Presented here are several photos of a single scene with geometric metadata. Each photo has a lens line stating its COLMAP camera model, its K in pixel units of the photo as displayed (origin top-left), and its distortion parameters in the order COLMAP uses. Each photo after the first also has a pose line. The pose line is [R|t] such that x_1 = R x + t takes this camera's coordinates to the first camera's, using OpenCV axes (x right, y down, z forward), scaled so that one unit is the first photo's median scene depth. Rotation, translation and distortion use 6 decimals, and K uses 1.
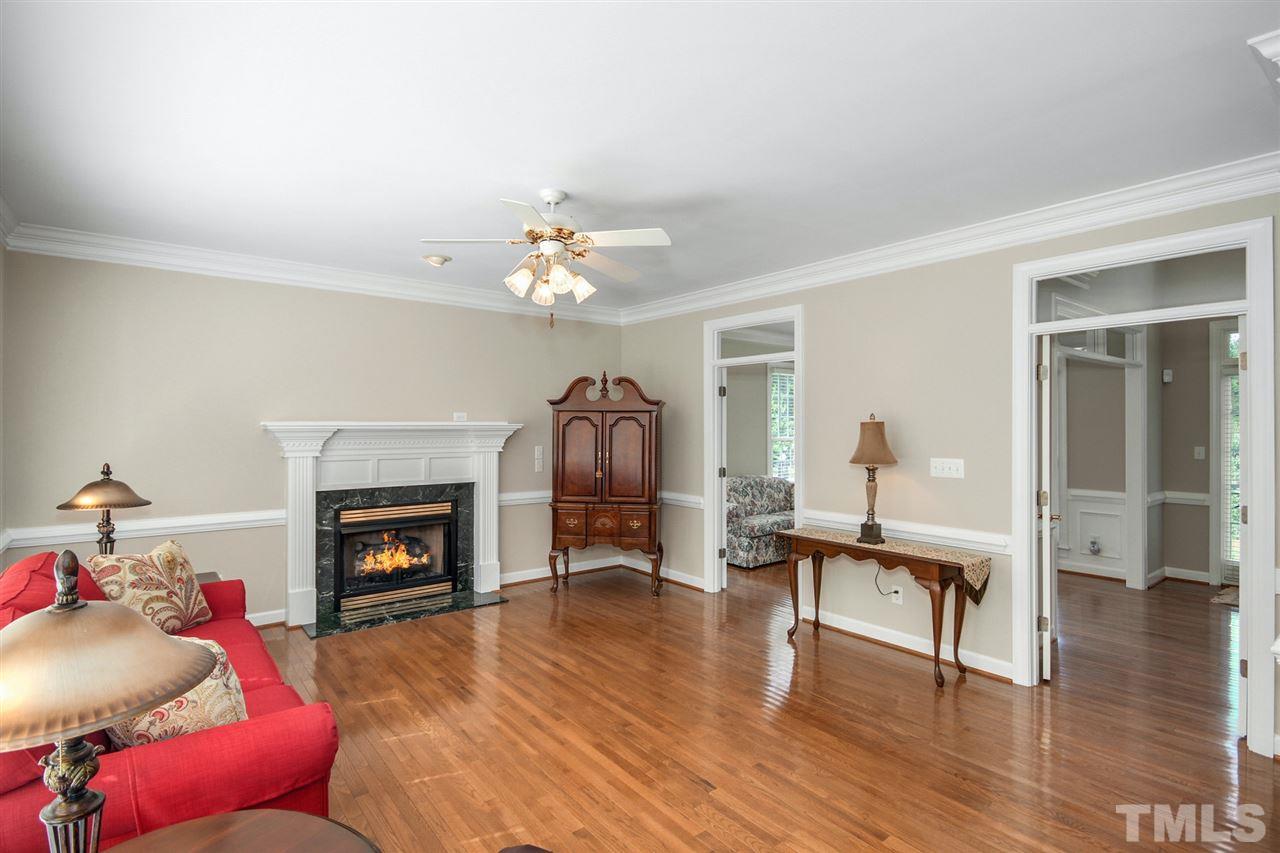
lens RADIAL K [[621.8, 0, 633.3], [0, 621.8, 420.7], [0, 0, 1]] dist [0.004084, -0.003642]
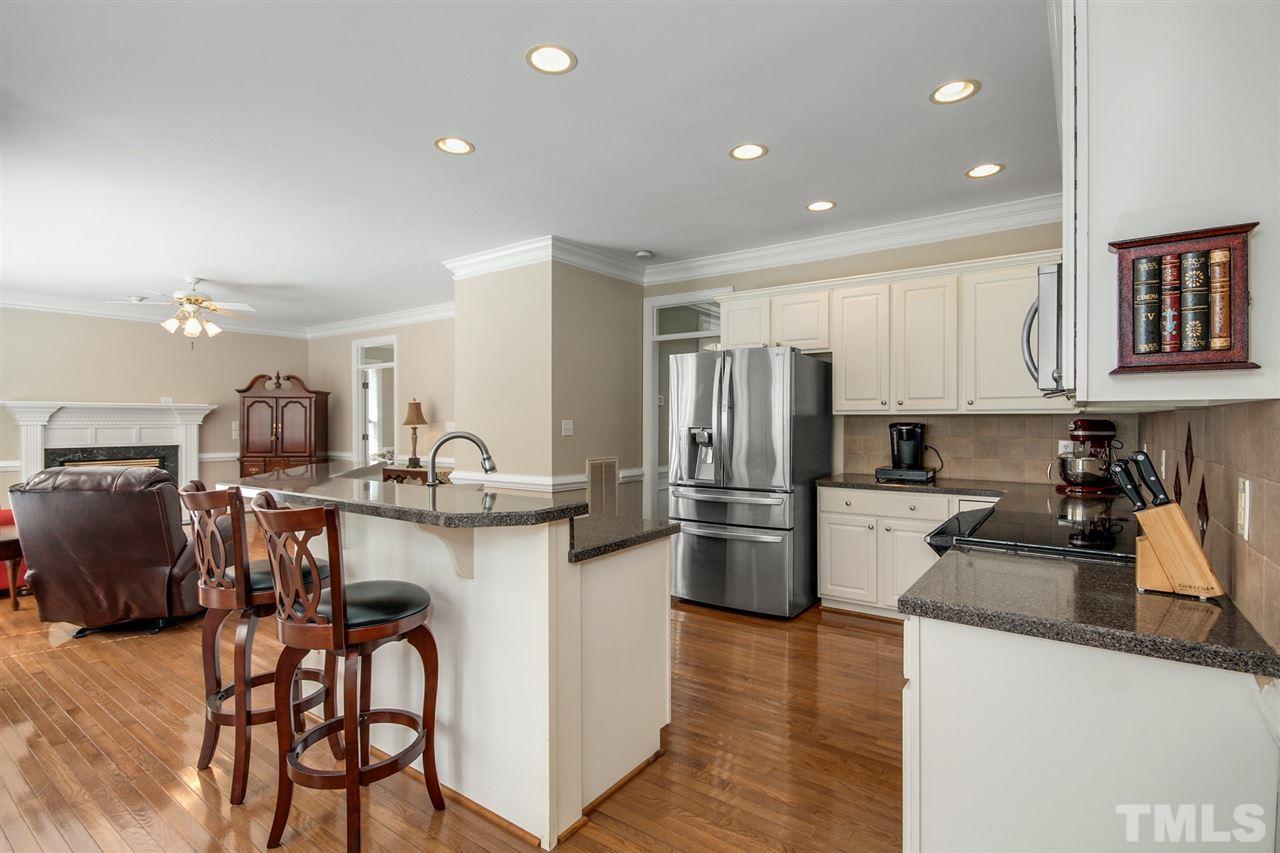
lens RADIAL K [[621.8, 0, 645.8], [0, 621.8, 425.9], [0, 0, 1]] dist [0.004084, -0.003642]
pose [[0.959103, -0.002271, 0.283049, 0.388426], [-0.000954, 0.999936, 0.011256, 0.036831], [-0.283057, -0.011066, 0.959039, -0.720033]]
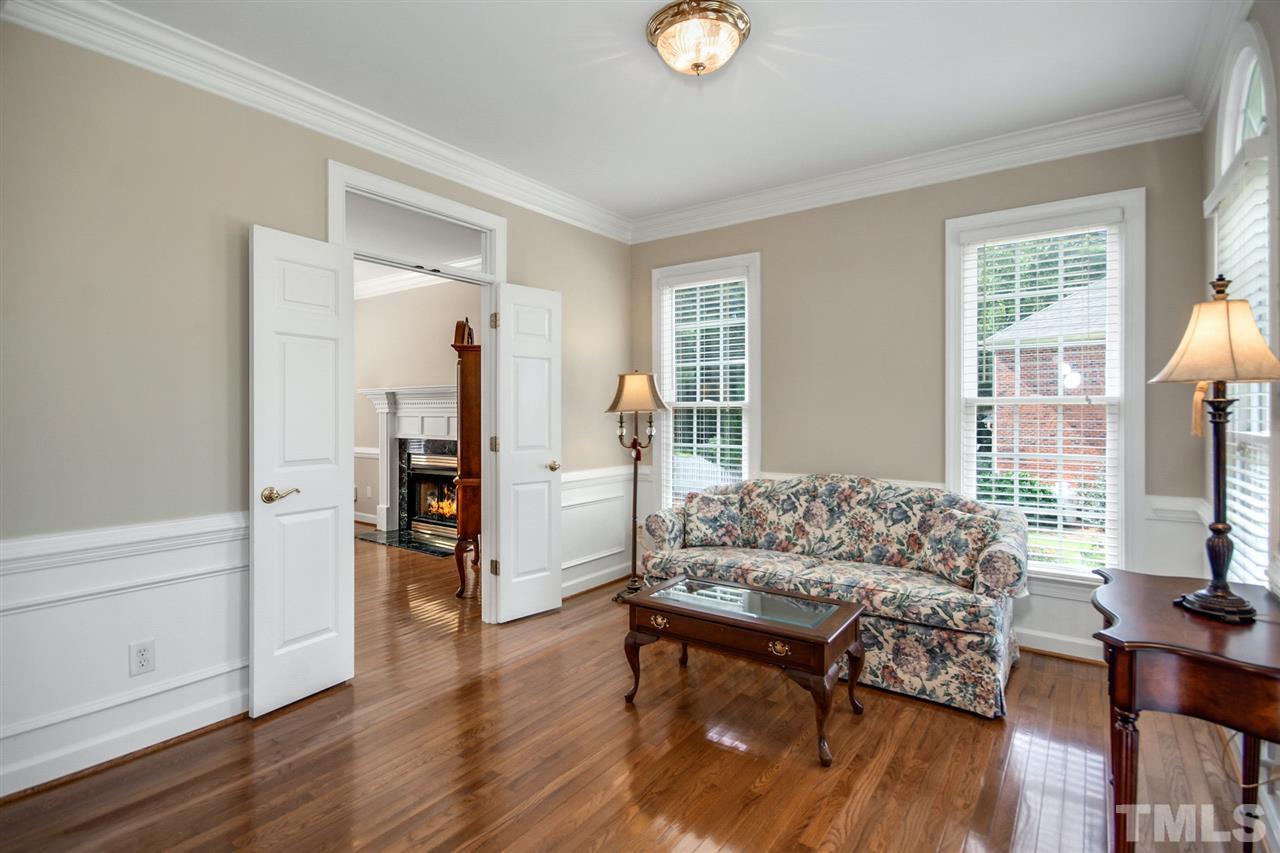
lens RADIAL K [[621.8, 0, 639.5], [0, 621.8, 423.8], [0, 0, 1]] dist [0.004084, -0.003642]
pose [[0.284703, 0.007677, -0.958585, 0.848842], [-0.004728, 0.999967, 0.006604, 0.061921], [0.958604, 0.002652, 0.284730, 0.985419]]
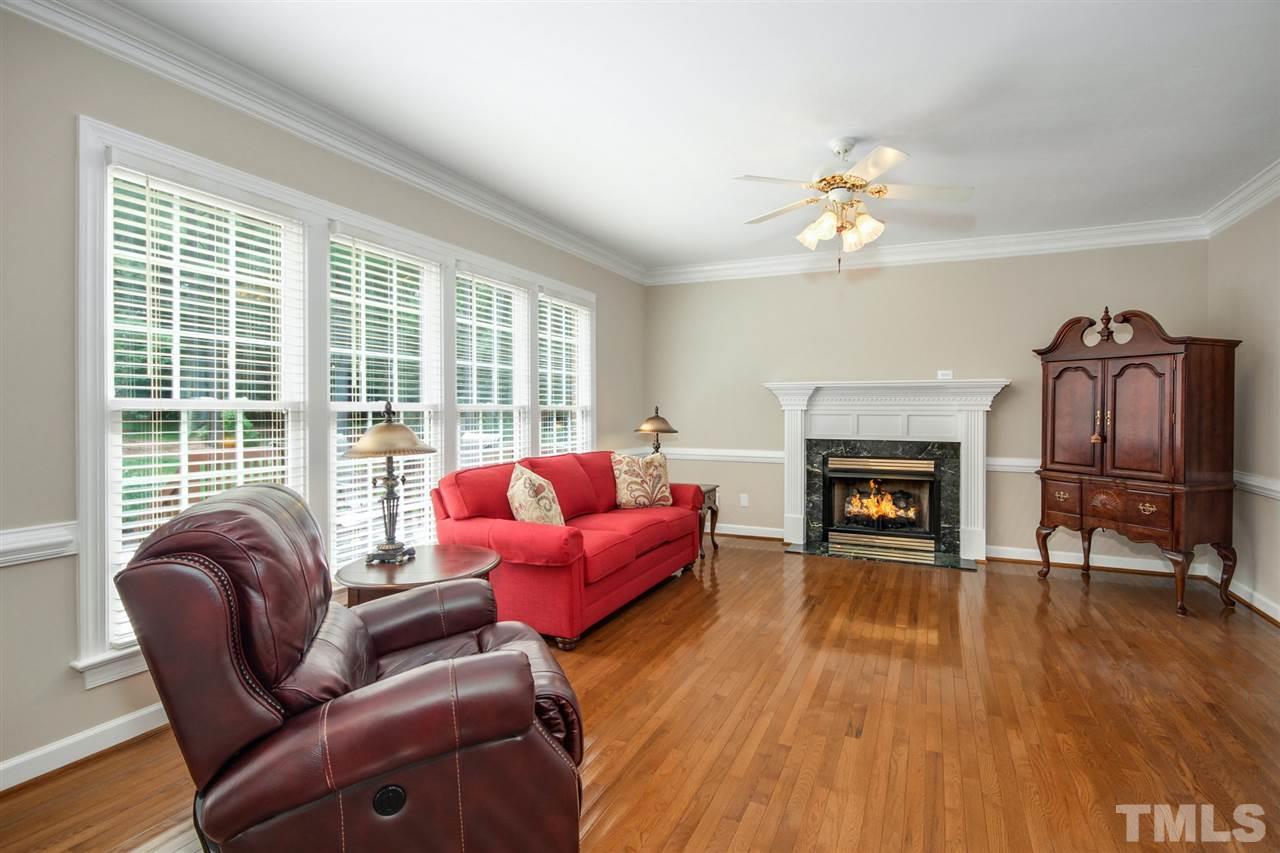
lens RADIAL K [[621.8, 0, 653.7], [0, 621.8, 410.7], [0, 0, 1]] dist [0.004084, -0.003642]
pose [[0.473660, 0.004183, -0.880698, 0.373882], [0.002874, 0.999976, 0.006296, 0.043984], [0.880703, -0.005513, 0.473637, 0.136313]]
